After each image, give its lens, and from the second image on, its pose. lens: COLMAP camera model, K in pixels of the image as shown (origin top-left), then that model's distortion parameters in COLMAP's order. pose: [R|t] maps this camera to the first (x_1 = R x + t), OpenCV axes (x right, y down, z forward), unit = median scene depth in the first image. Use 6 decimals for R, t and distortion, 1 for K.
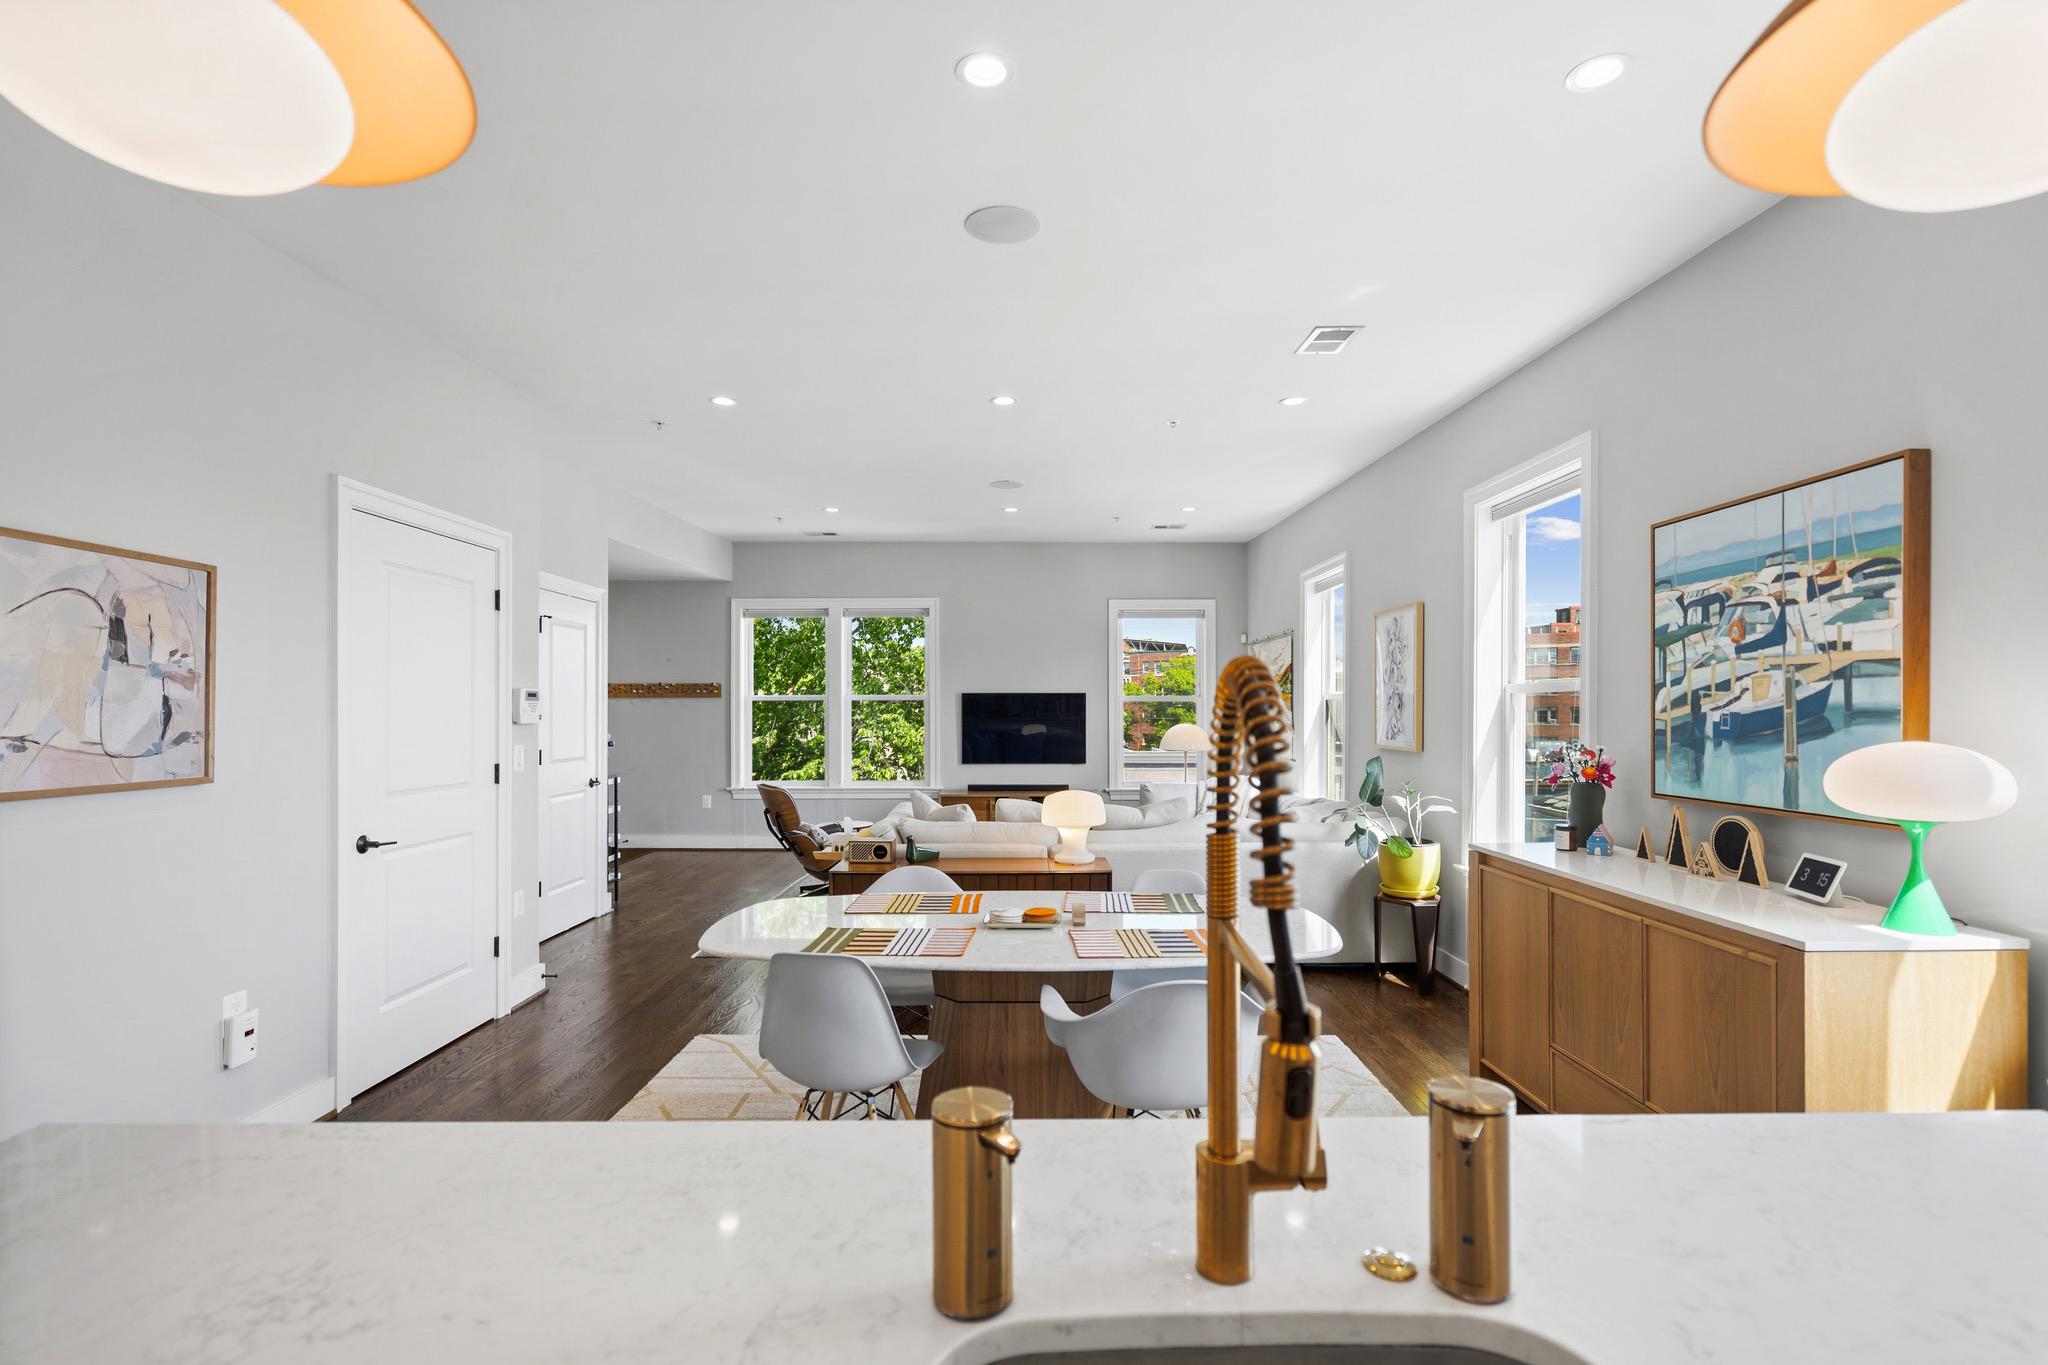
lens RADIAL K [[943.5, 0, 1044.2], [0, 943.5, 711.3], [0, 0, 1]] dist [-0.000531, 0.000378]
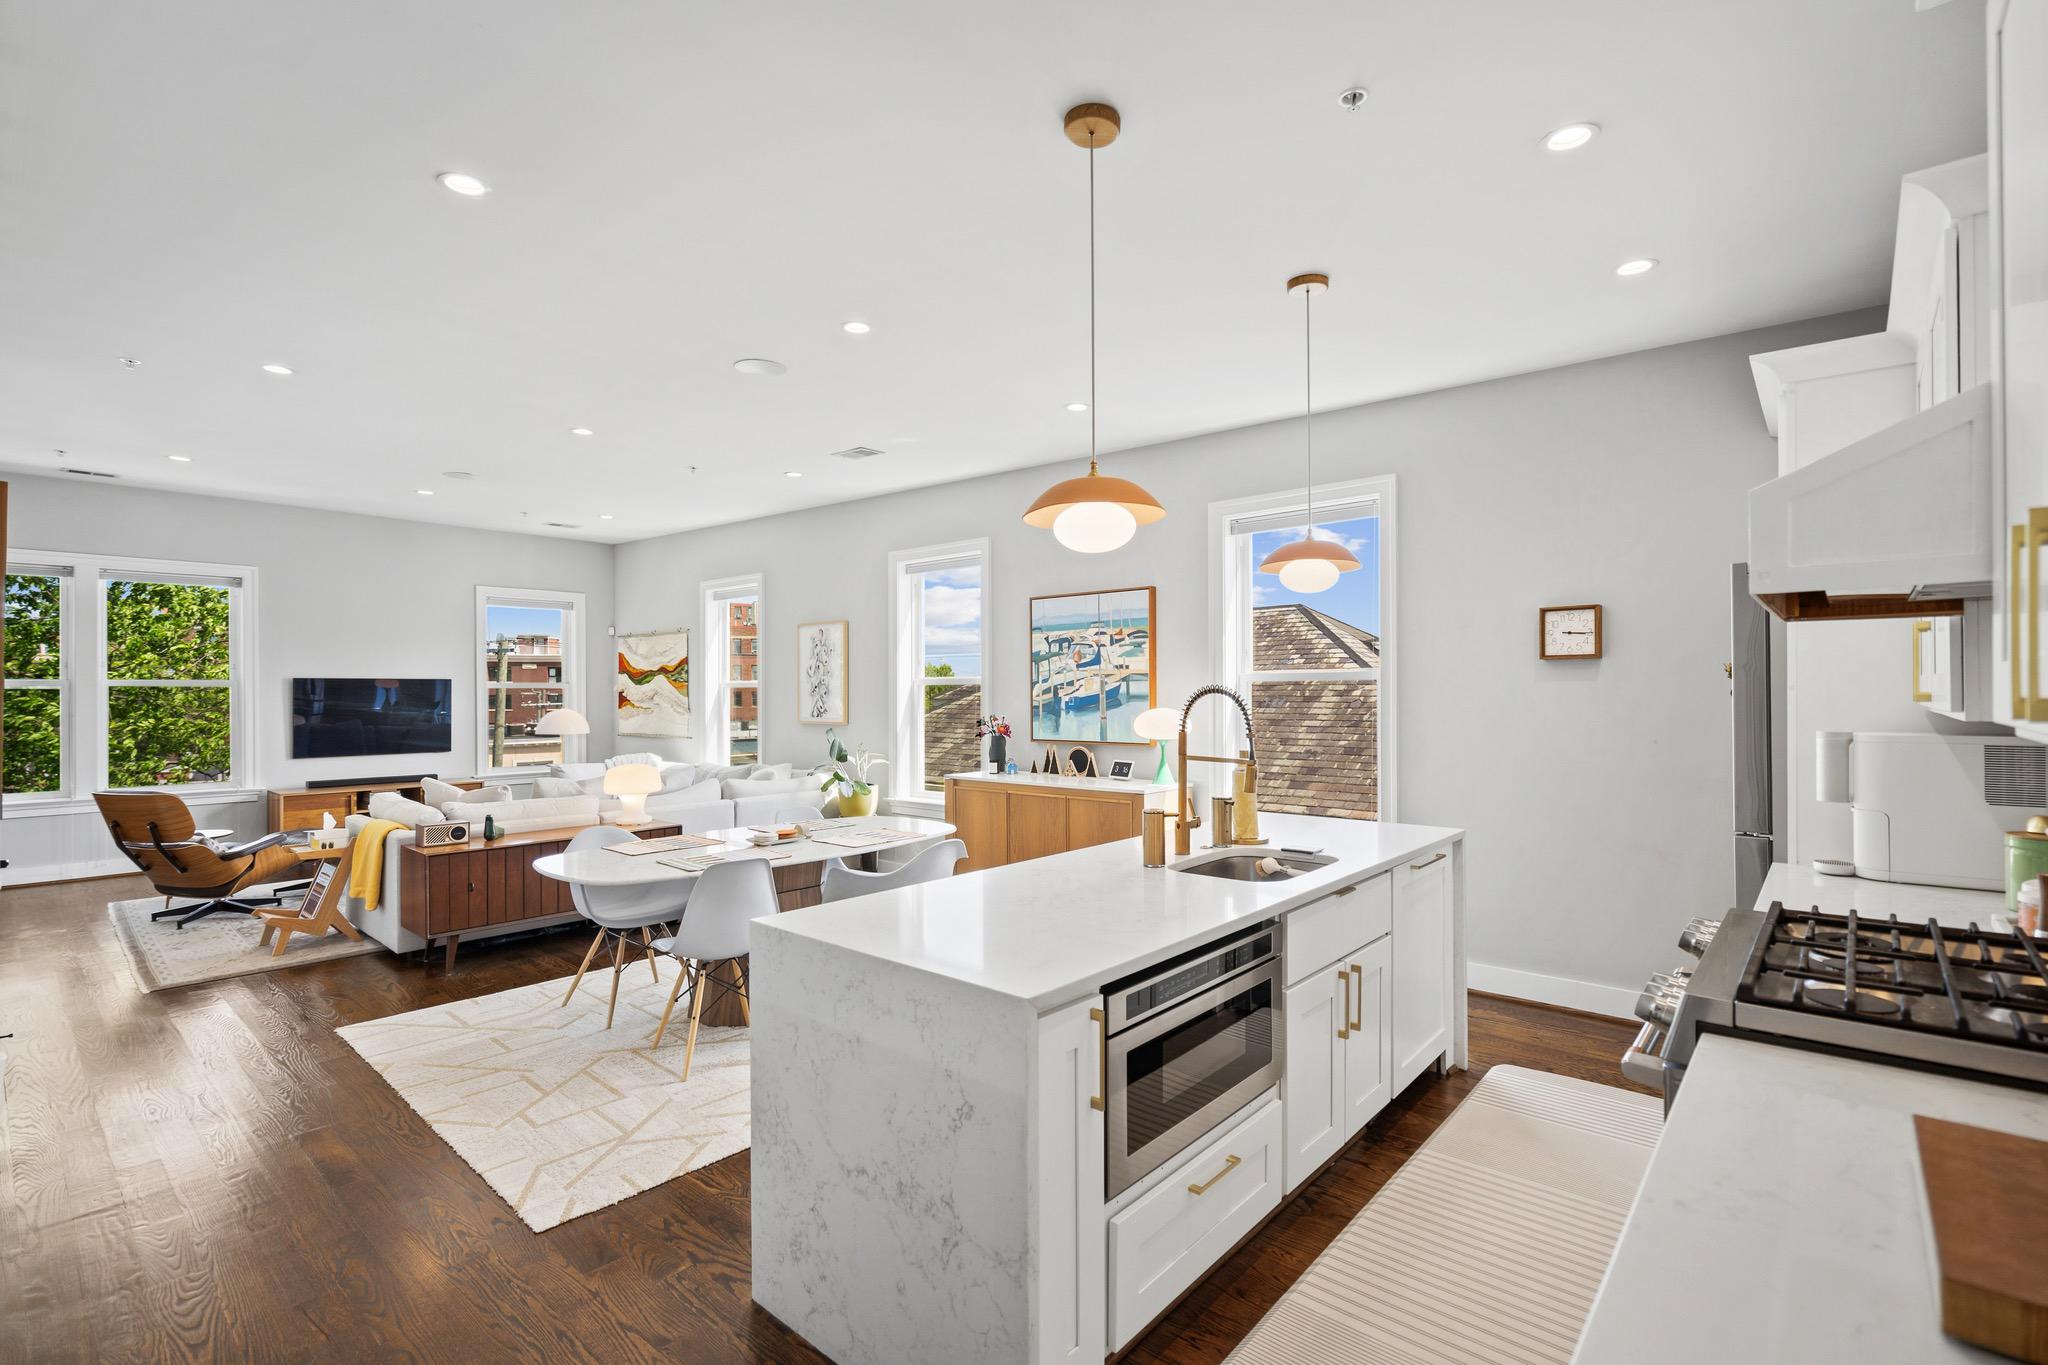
lens RADIAL K [[917.9, 0, 1024.0], [0, 917.9, 682.5], [0, 0, 1]] dist [0.020639, 0.000160]
pose [[0.673660, 0.005234, 0.739023, -0.788292], [0.004632, 0.999925, -0.011305, -0.006863], [-0.739027, 0.011039, 0.673585, -0.252533]]
